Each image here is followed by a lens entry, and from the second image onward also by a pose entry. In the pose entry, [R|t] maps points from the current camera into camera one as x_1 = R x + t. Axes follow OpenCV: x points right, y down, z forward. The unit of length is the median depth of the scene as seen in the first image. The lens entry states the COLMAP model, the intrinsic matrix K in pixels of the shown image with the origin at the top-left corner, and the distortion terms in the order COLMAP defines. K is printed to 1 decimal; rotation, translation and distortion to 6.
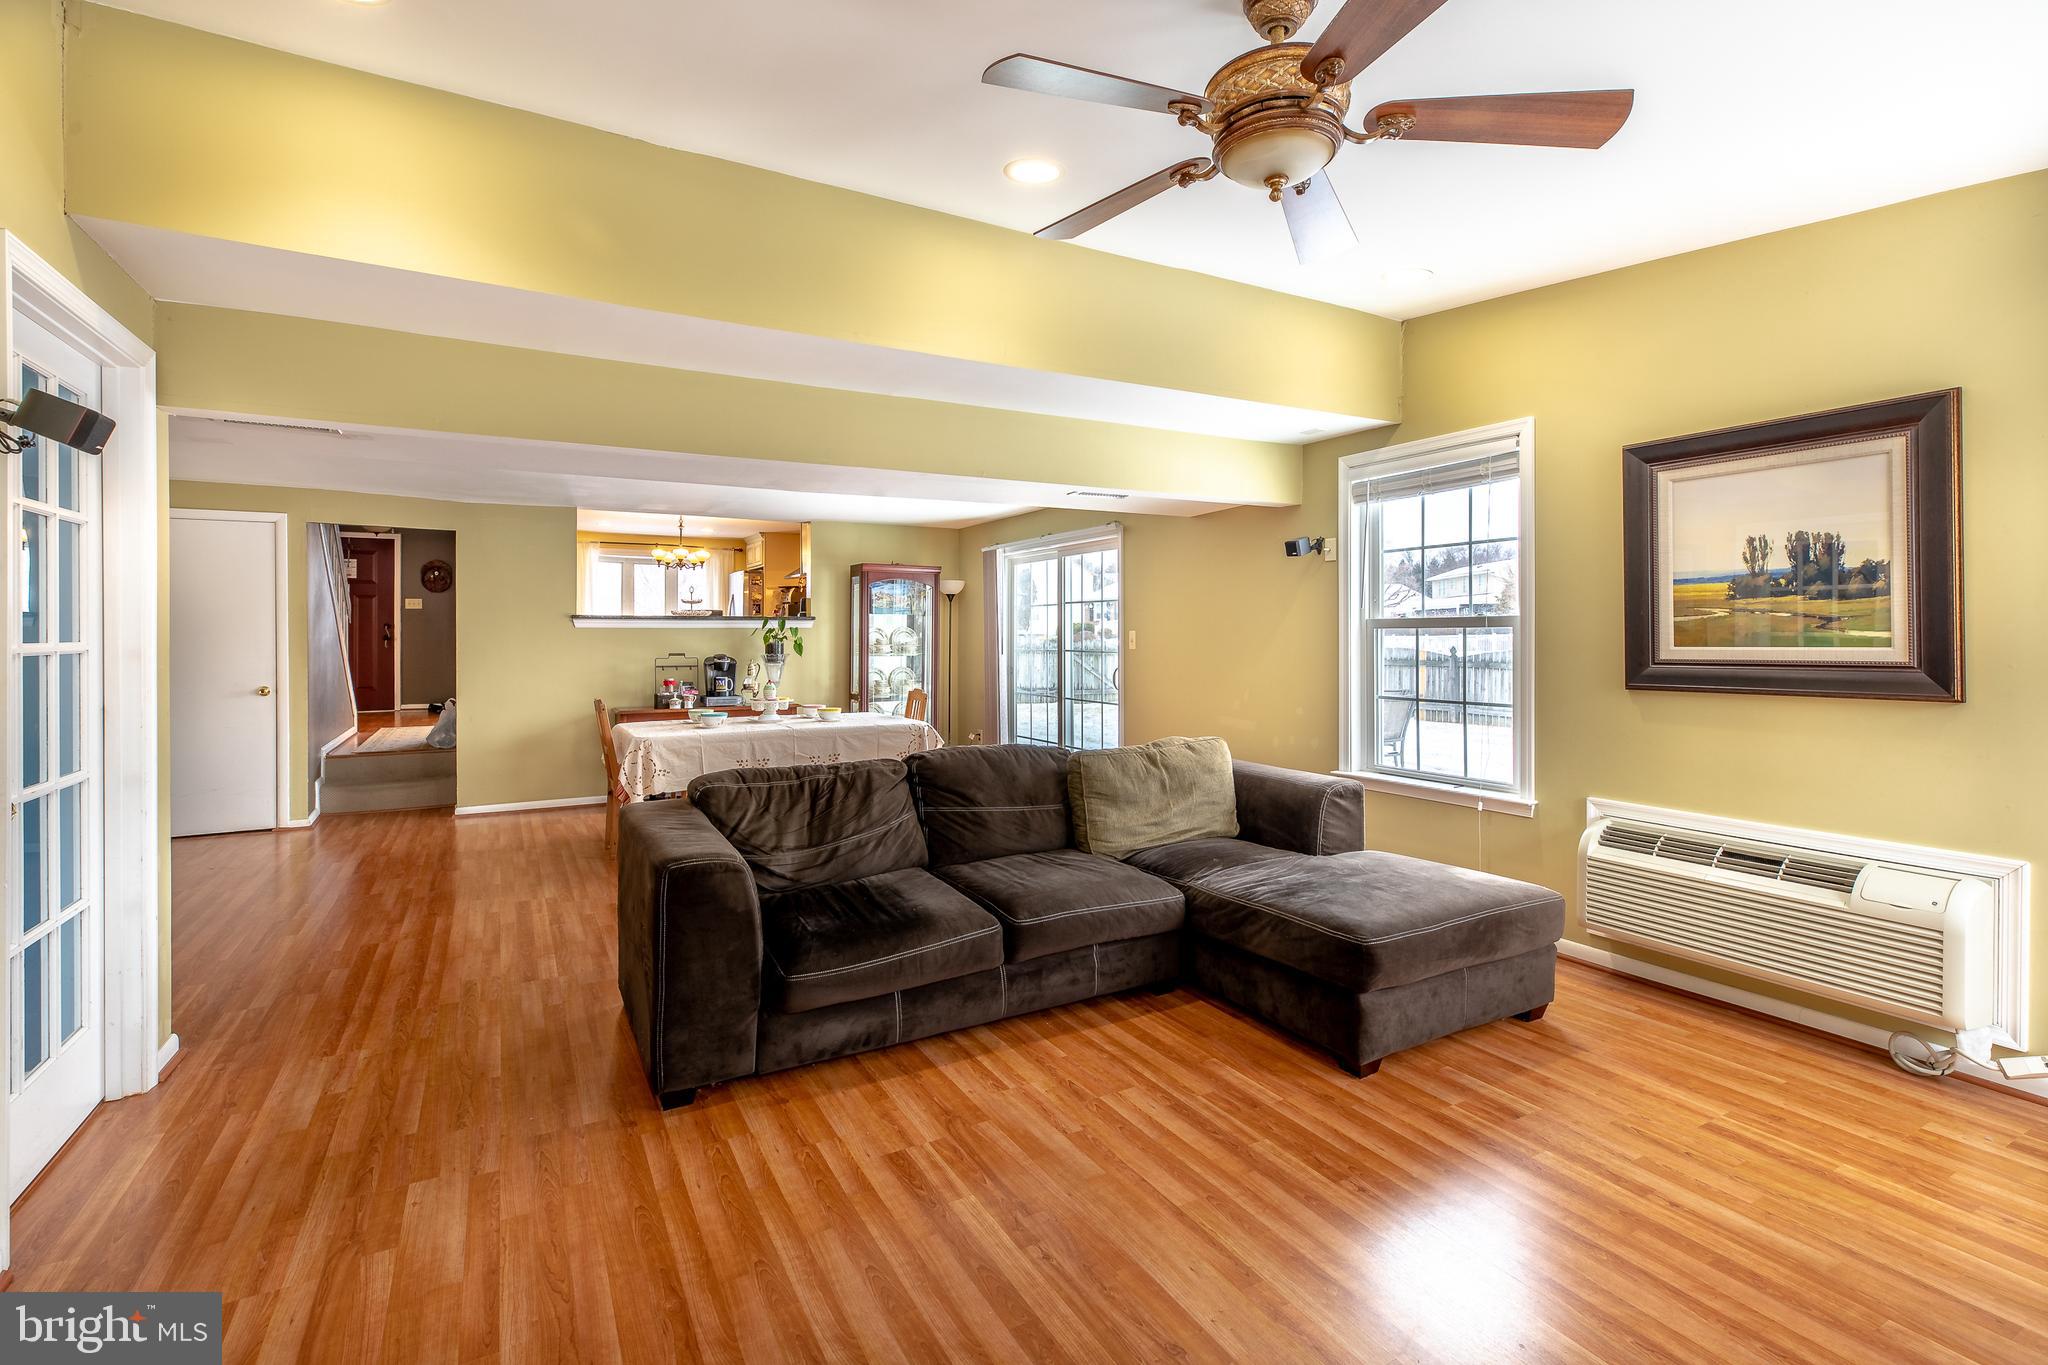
lens RADIAL K [[943.4, 0, 1035.9], [0, 943.4, 663.1], [0, 0, 1]] dist [0.005691, 0.000297]
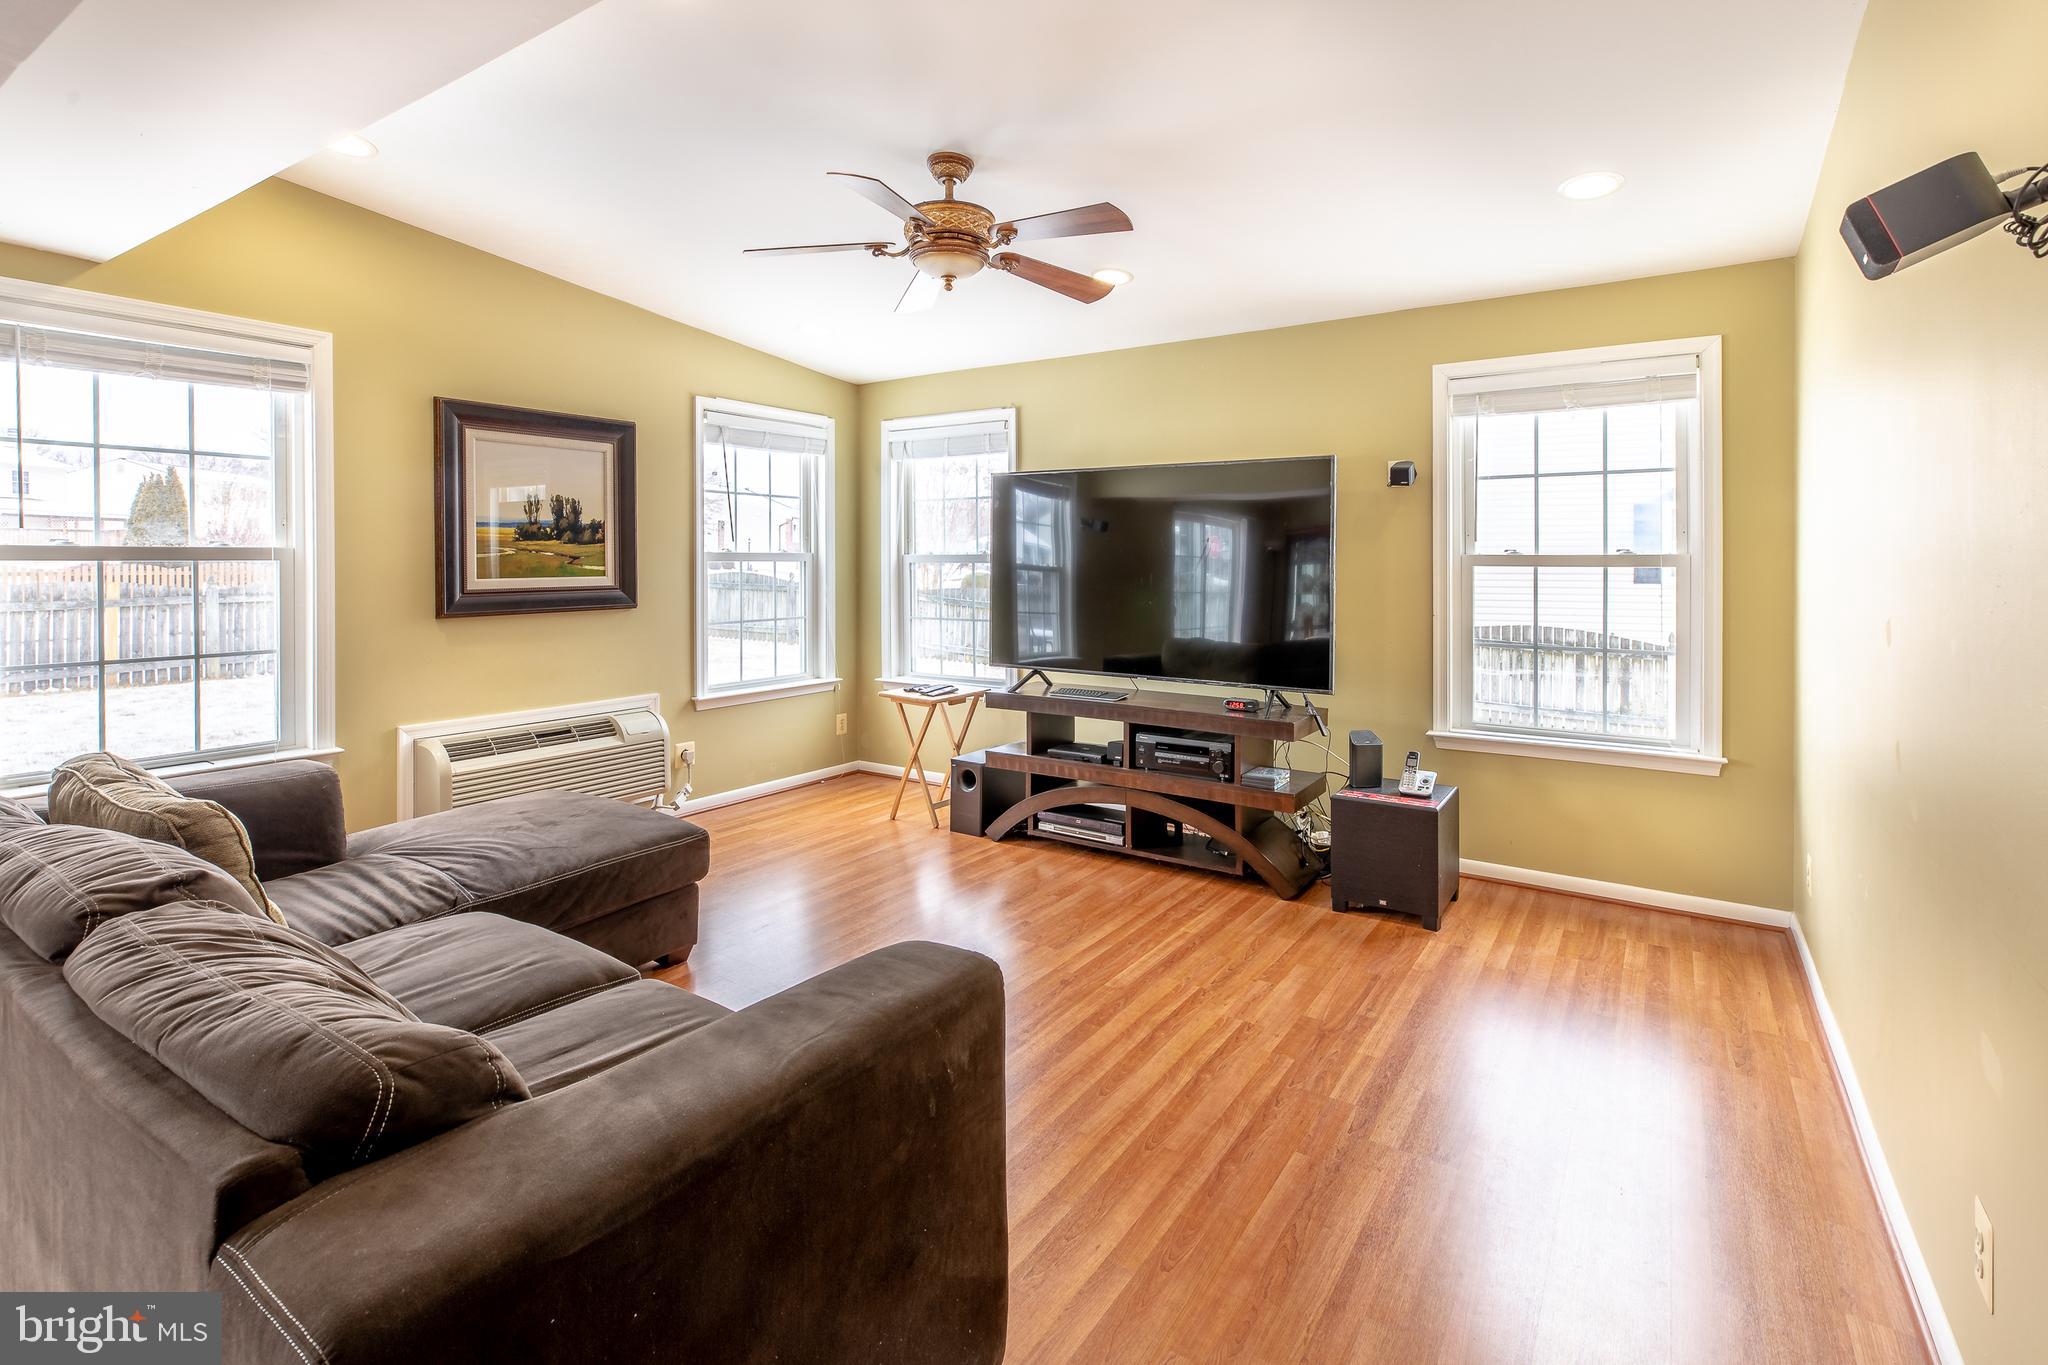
lens RADIAL K [[962.7, 0, 1013.2], [0, 962.7, 567.6], [0, 0, 1]] dist [0.000268, 0.000037]
pose [[-0.443022, -0.000772, 0.896511, -0.778598], [0.028027, 0.999499, 0.014710, -0.033441], [-0.896073, 0.031643, -0.442778, 1.031613]]
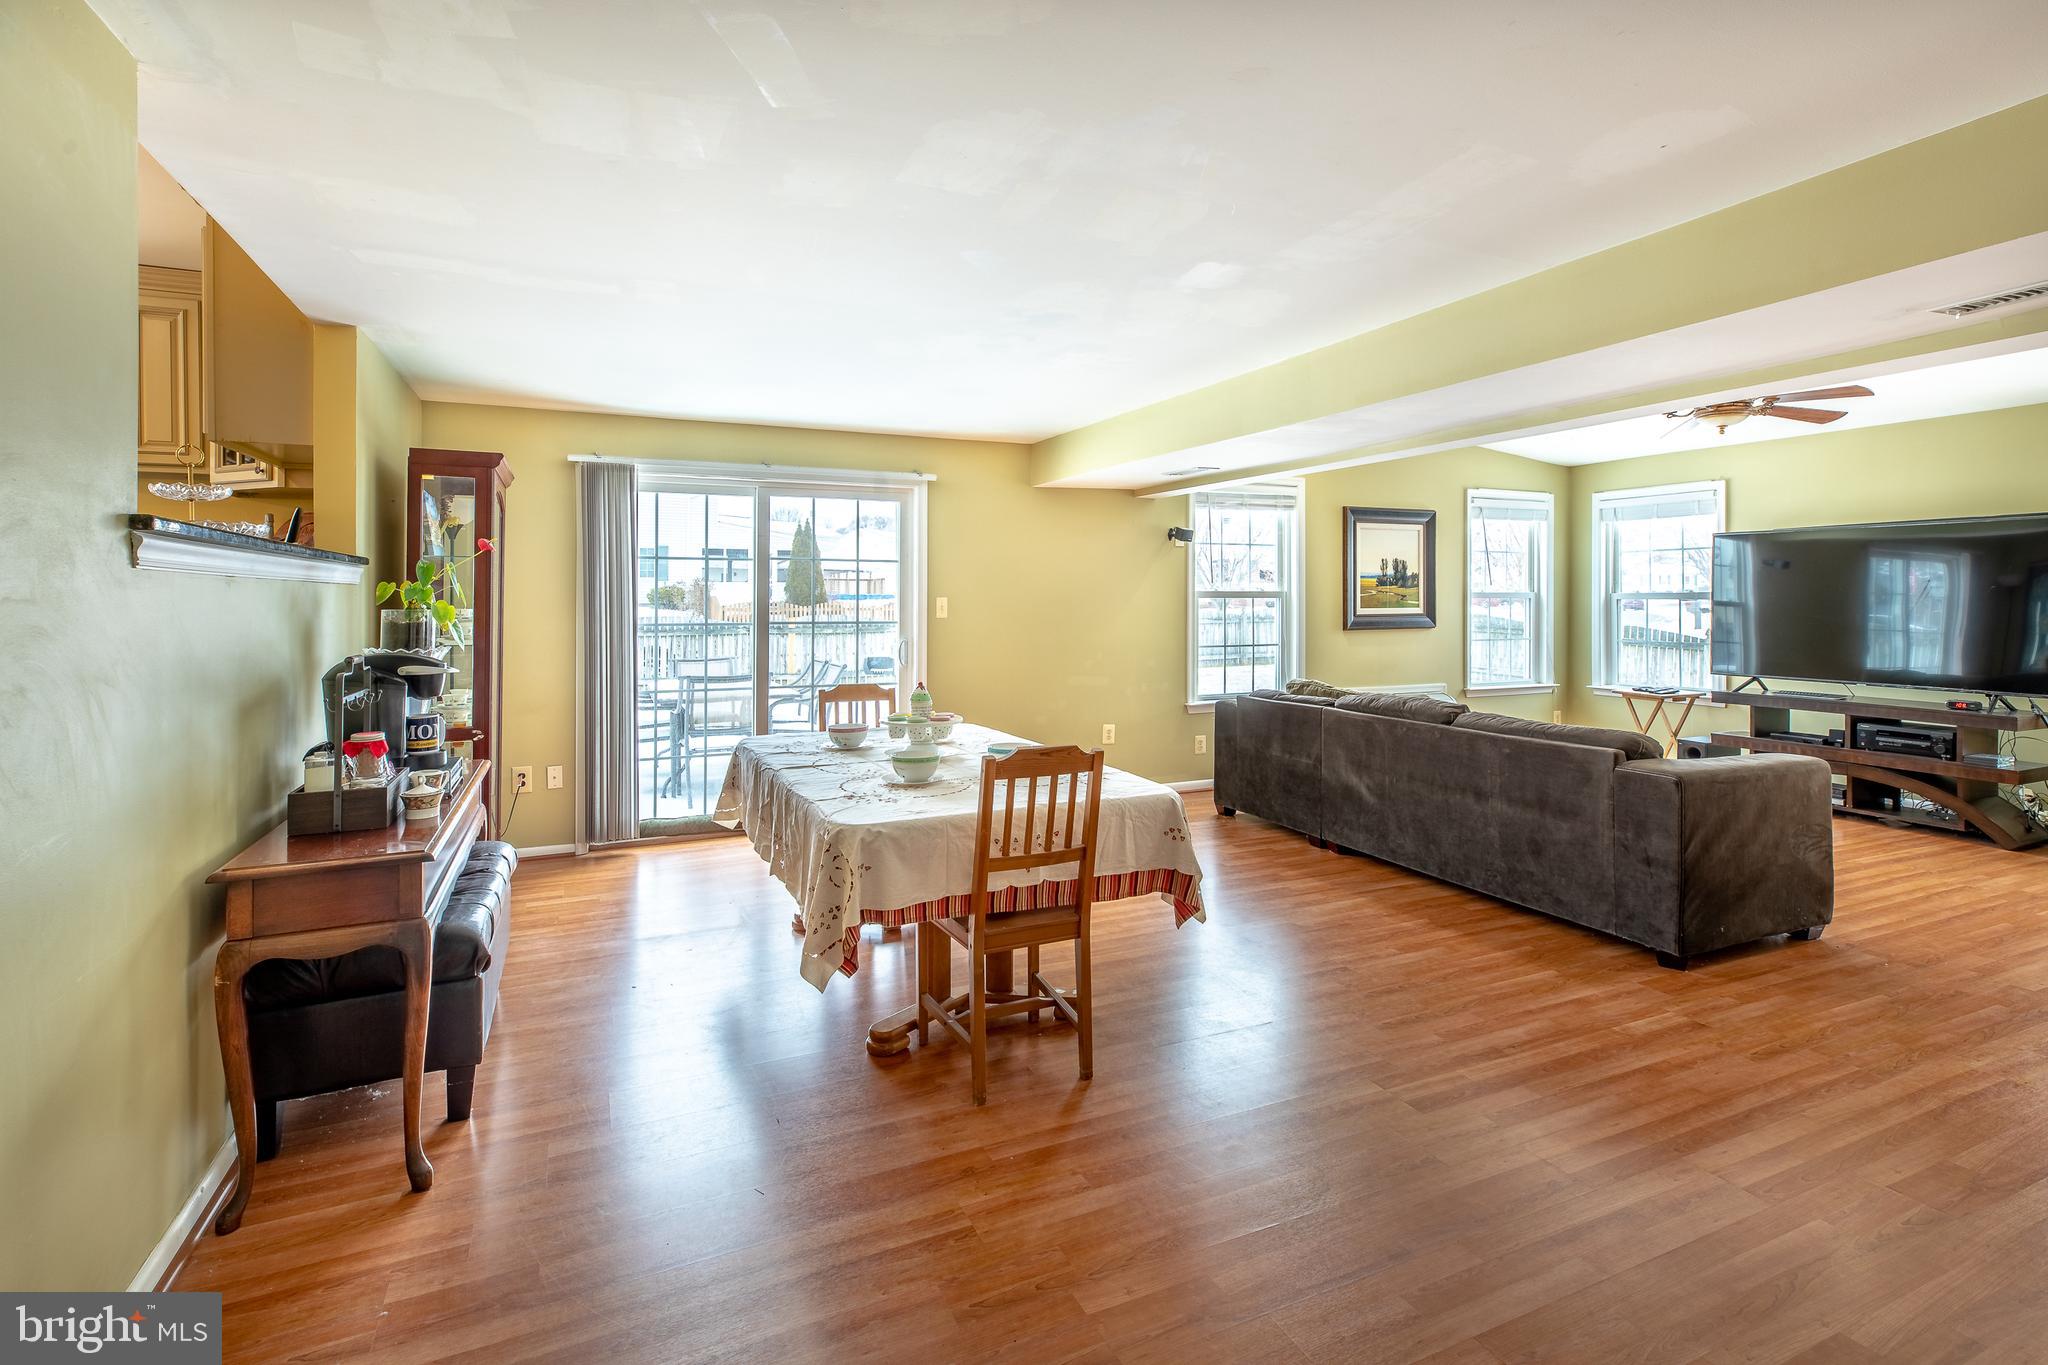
lens RADIAL K [[943.8, 0, 1011.6], [0, 943.8, 604.1], [0, 0, 1]] dist [-0.001180, -0.000131]
pose [[0.096441, 0.000370, 0.995339, -1.608106], [0.029603, 0.999556, -0.003240, -0.046605], [-0.994898, 0.029778, 0.096388, 1.725252]]
